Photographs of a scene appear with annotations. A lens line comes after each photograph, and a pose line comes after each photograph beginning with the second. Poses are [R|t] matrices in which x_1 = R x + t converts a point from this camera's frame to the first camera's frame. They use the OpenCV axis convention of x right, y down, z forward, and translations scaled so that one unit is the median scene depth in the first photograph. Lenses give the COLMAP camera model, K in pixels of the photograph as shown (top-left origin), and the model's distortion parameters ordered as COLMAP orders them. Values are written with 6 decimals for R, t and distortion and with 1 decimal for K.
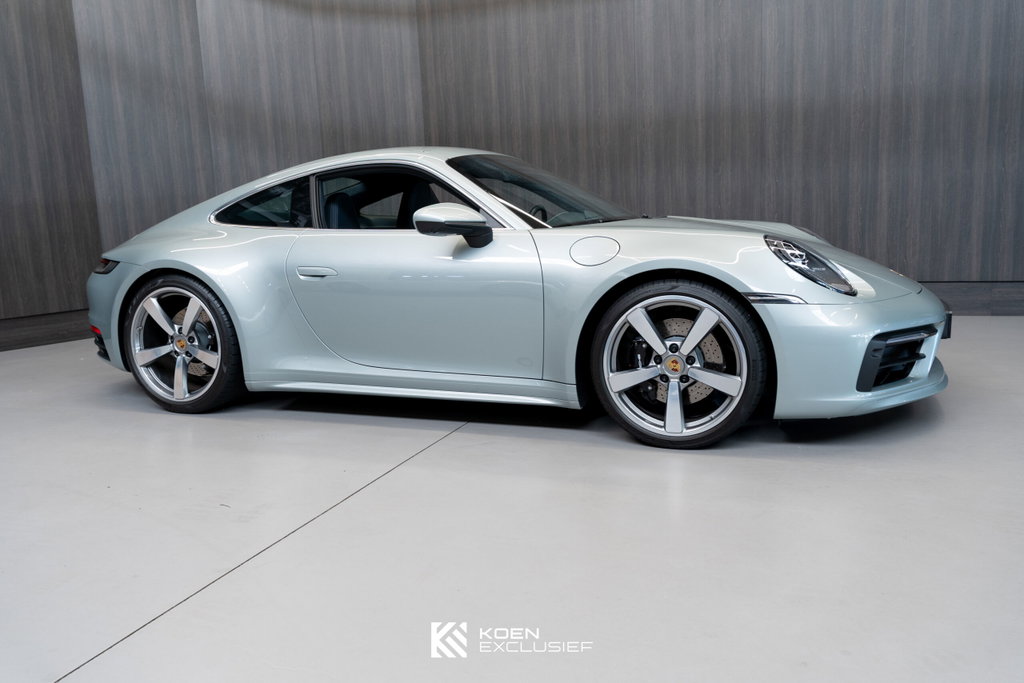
lens RADIAL K [[786.8, 0, 513.4], [0, 786.8, 337.9], [0, 0, 1]] dist [0.005980, -0.020079]
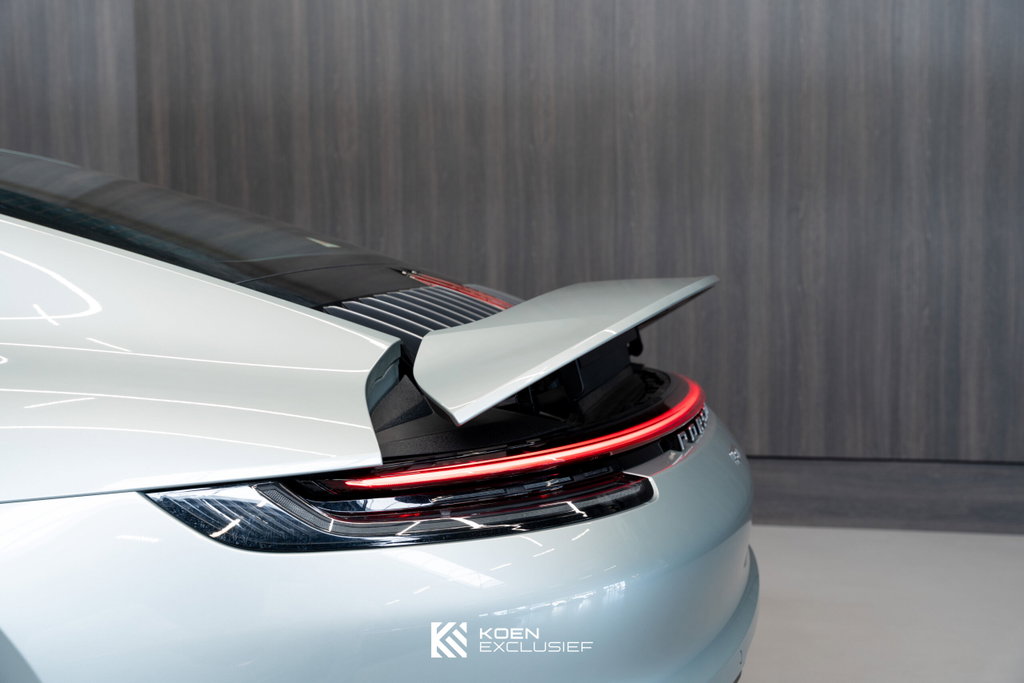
lens RADIAL K [[1186.6, 0, 510.1], [0, 1186.6, 340.6], [0, 0, 1]] dist [0.015037, 0.000000]
pose [[0.988397, 0.021919, 0.150300, -0.002985], [-0.006148, 0.994495, -0.104601, -0.066429], [-0.151766, 0.102463, 0.983091, 0.369573]]
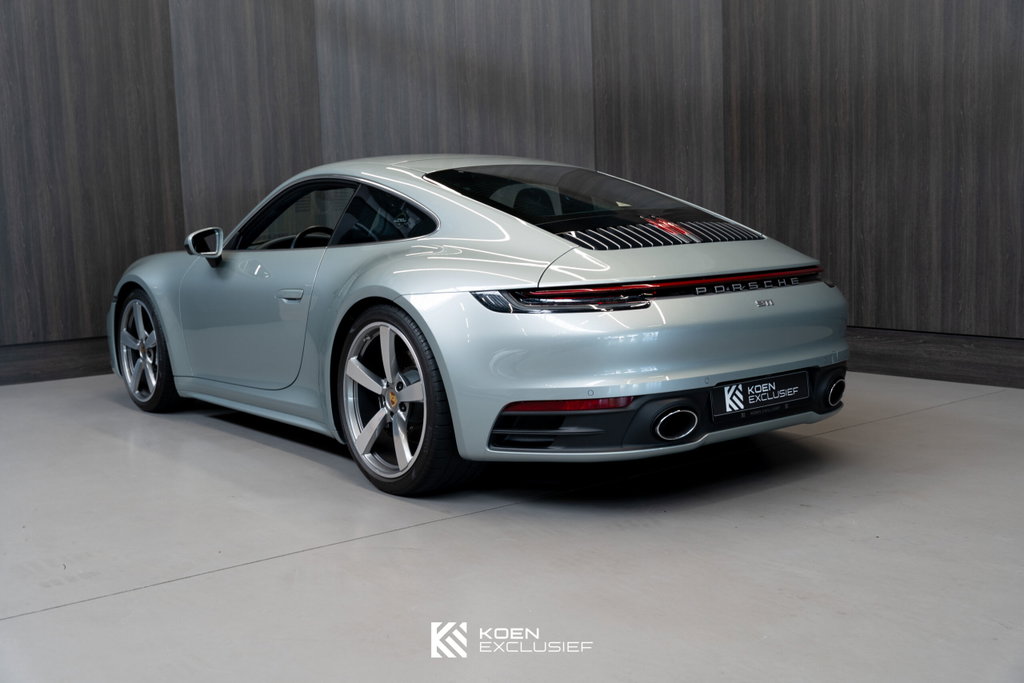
lens RADIAL K [[1160.2, 0, 512.9], [0, 1160.2, 342.4], [0, 0, 1]] dist [0.009522, 0.000000]
pose [[0.858287, 0.074745, -0.507697, 0.301562], [-0.085441, 0.996341, 0.002243, -0.037895], [0.506006, 0.041453, 0.861533, 0.048248]]
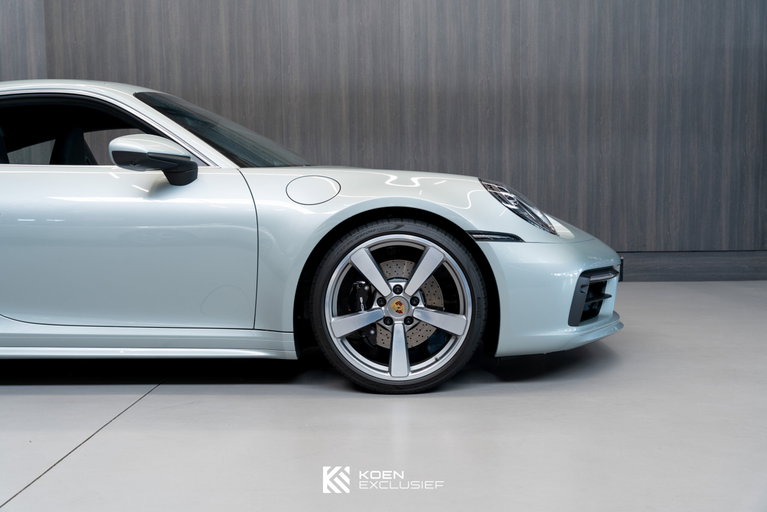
lens RADIAL K [[776.0, 0, 381.2], [0, 776.0, 254.1], [0, 0, 1]] dist [0.000769, 0.000000]
pose [[0.937796, 0.007617, 0.347102, -0.071571], [0.027701, 0.994931, -0.096673, 0.029540], [-0.346079, 0.100275, 0.932831, 0.048902]]
